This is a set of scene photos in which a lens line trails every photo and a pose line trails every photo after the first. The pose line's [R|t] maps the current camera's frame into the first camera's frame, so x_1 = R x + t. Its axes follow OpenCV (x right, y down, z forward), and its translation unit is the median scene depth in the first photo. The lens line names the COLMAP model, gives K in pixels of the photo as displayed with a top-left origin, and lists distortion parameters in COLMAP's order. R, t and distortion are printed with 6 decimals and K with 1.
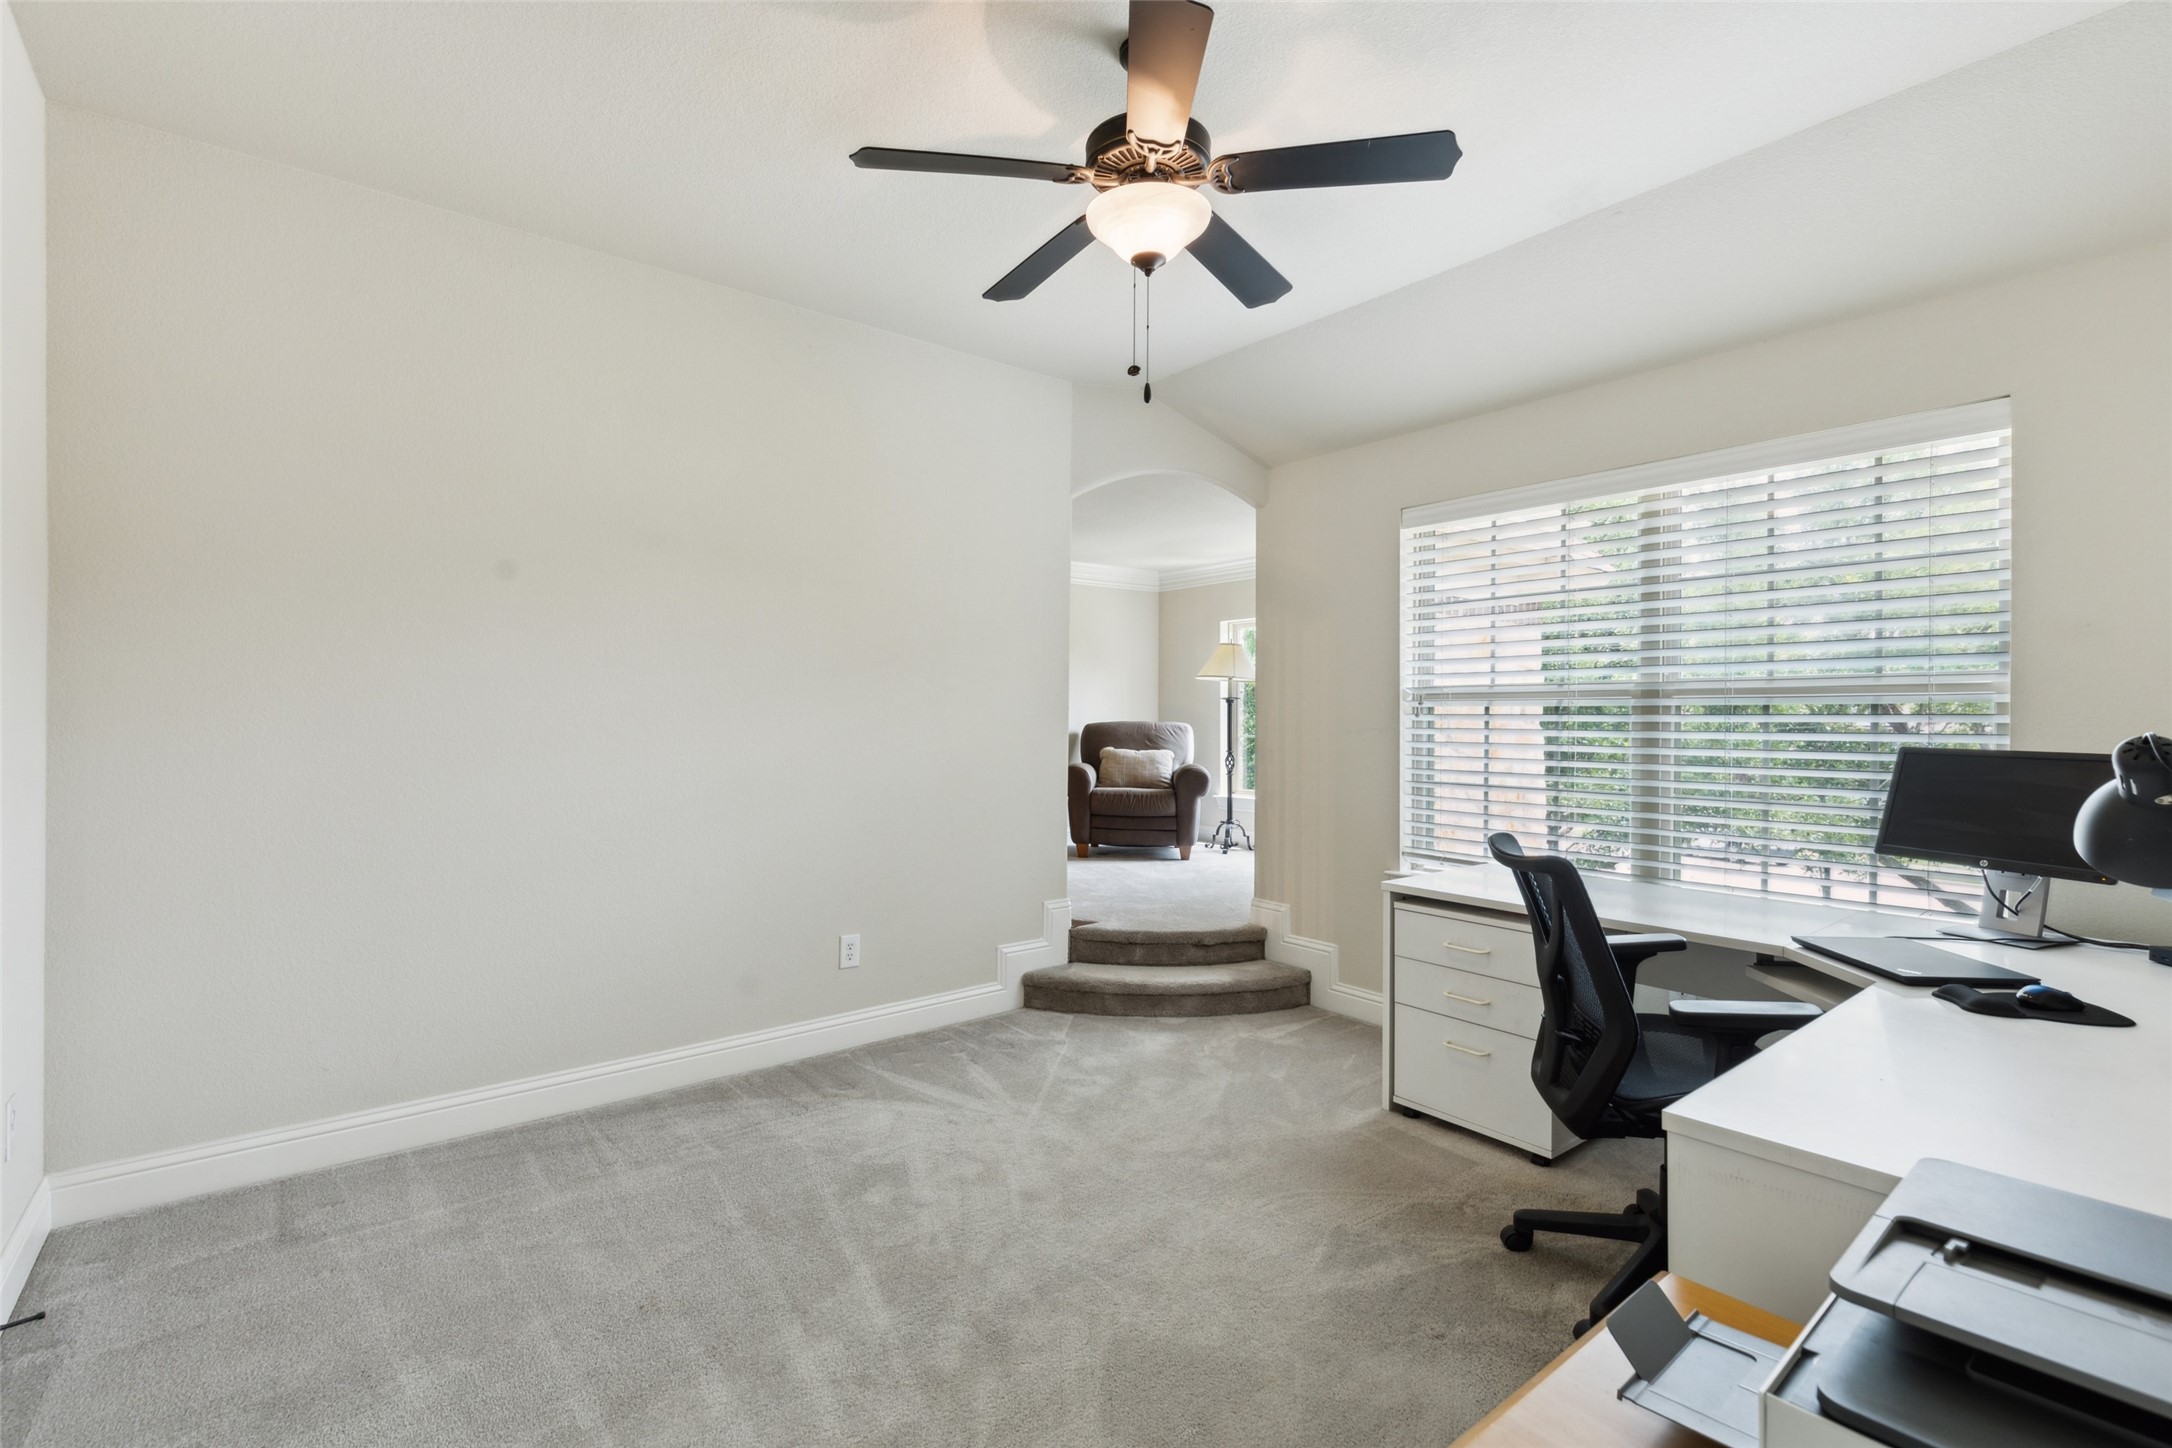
lens RADIAL K [[962.6, 0, 1083.4], [0, 962.6, 707.4], [0, 0, 1]] dist [-0.004903, -0.001359]
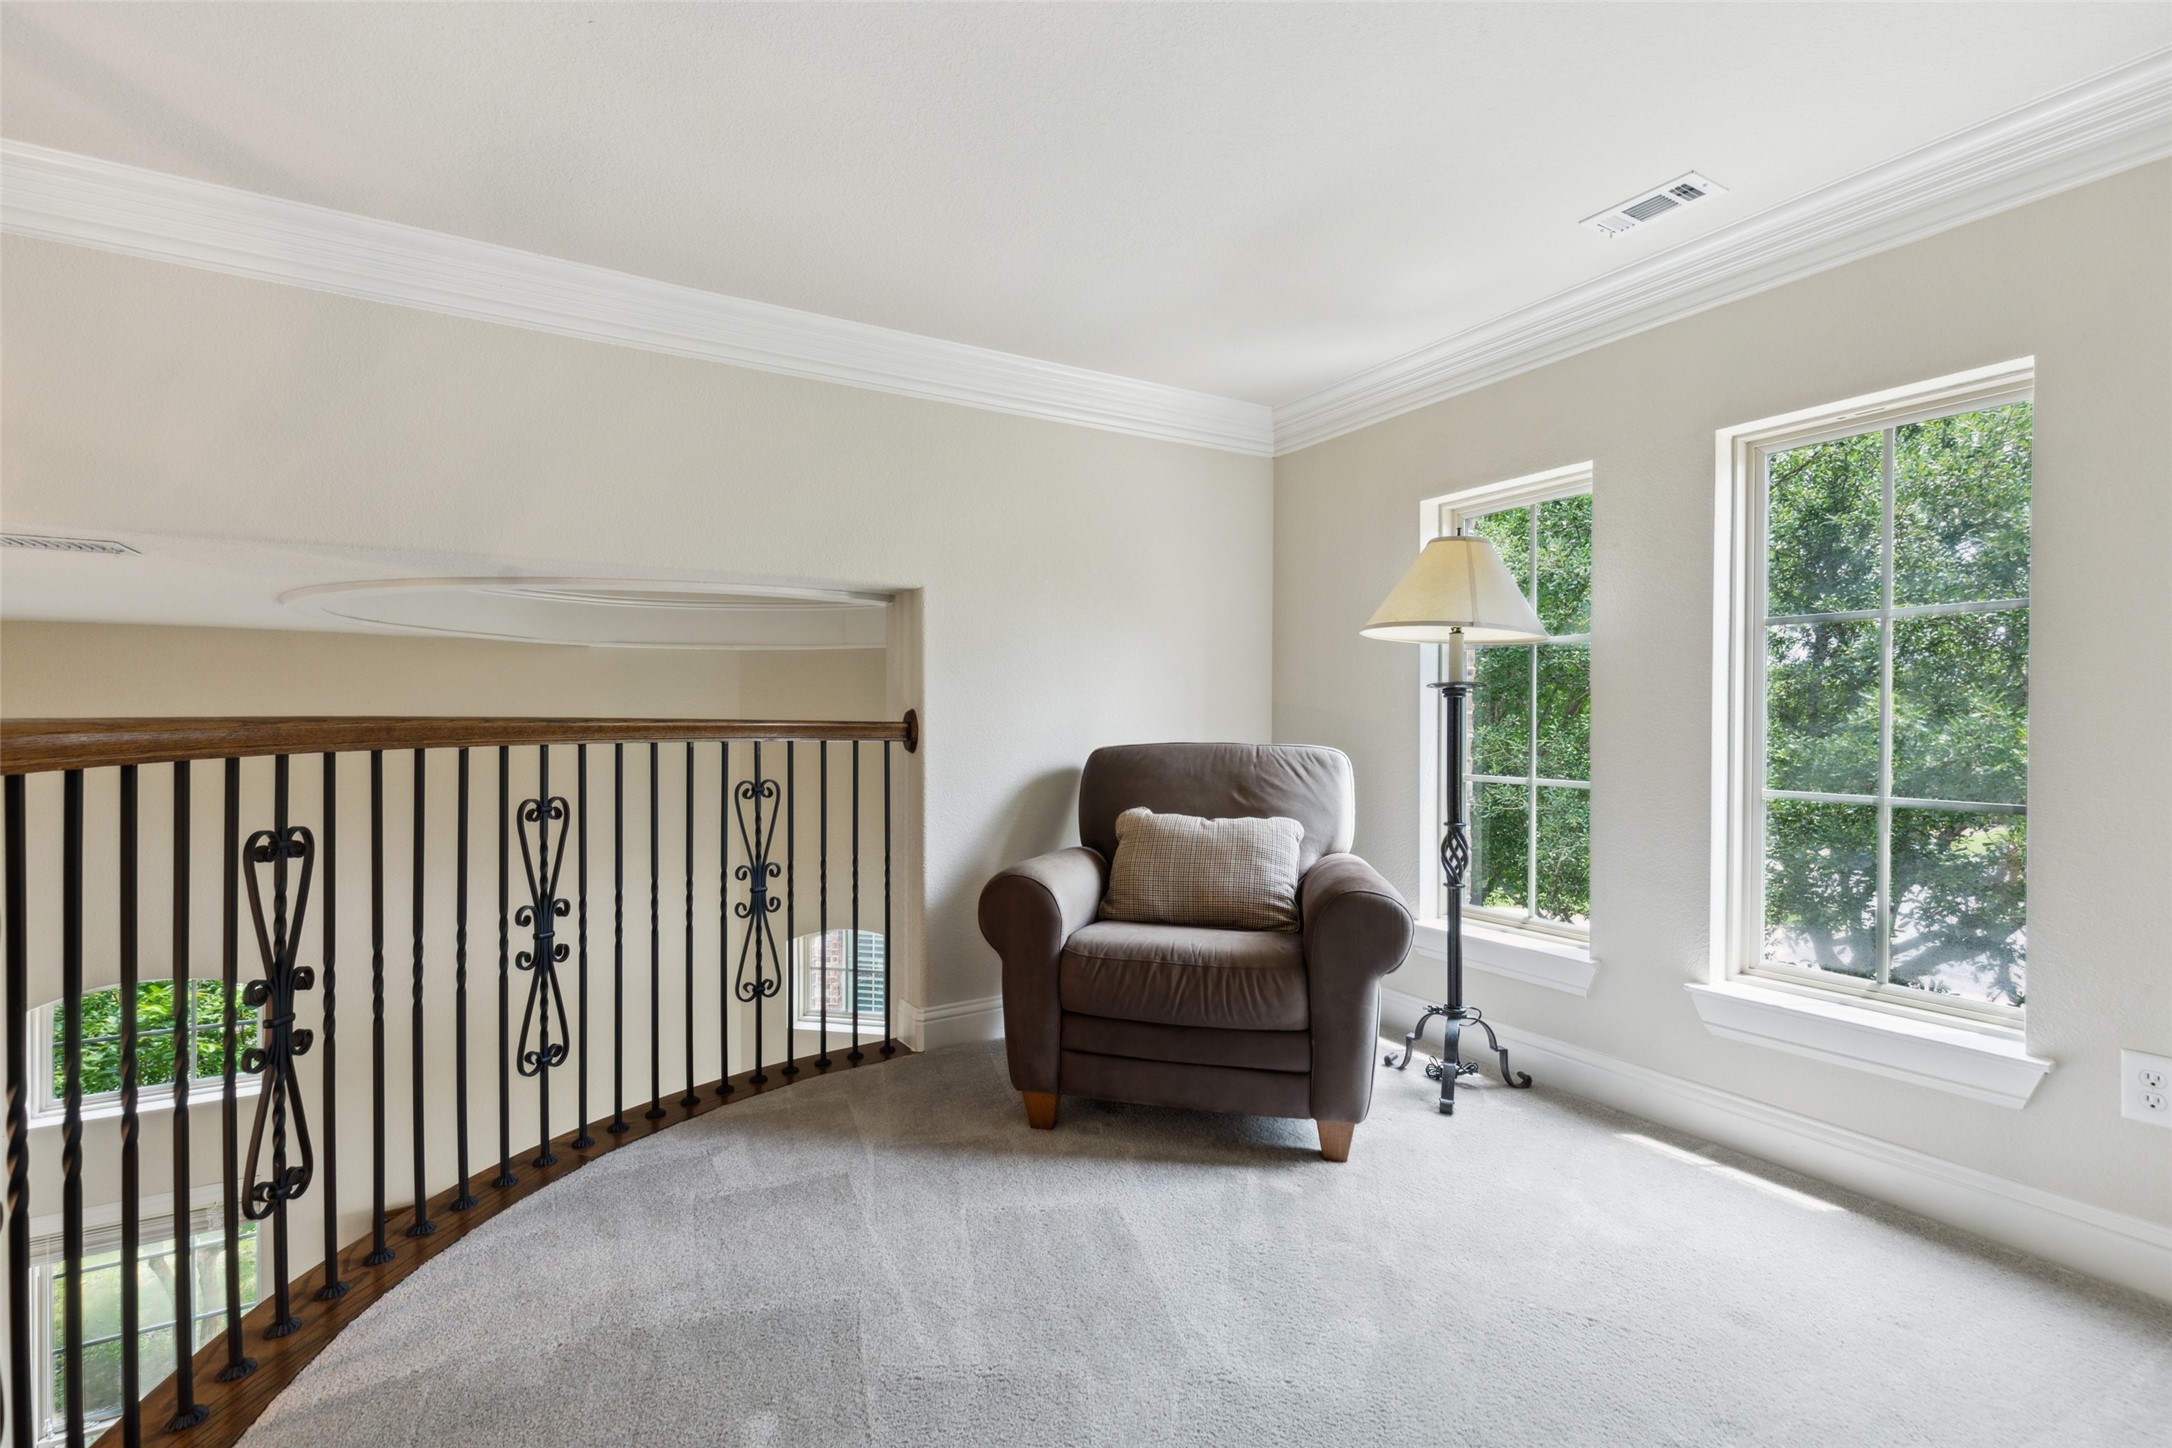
lens RADIAL K [[962.6, 0, 1096.4], [0, 962.6, 716.9], [0, 0, 1]] dist [-0.004903, -0.001359]
pose [[0.991285, -0.005048, -0.131641, 0.062682], [0.004684, 0.999984, -0.003074, 0.004090], [0.131654, 0.002431, 0.991293, 0.606397]]
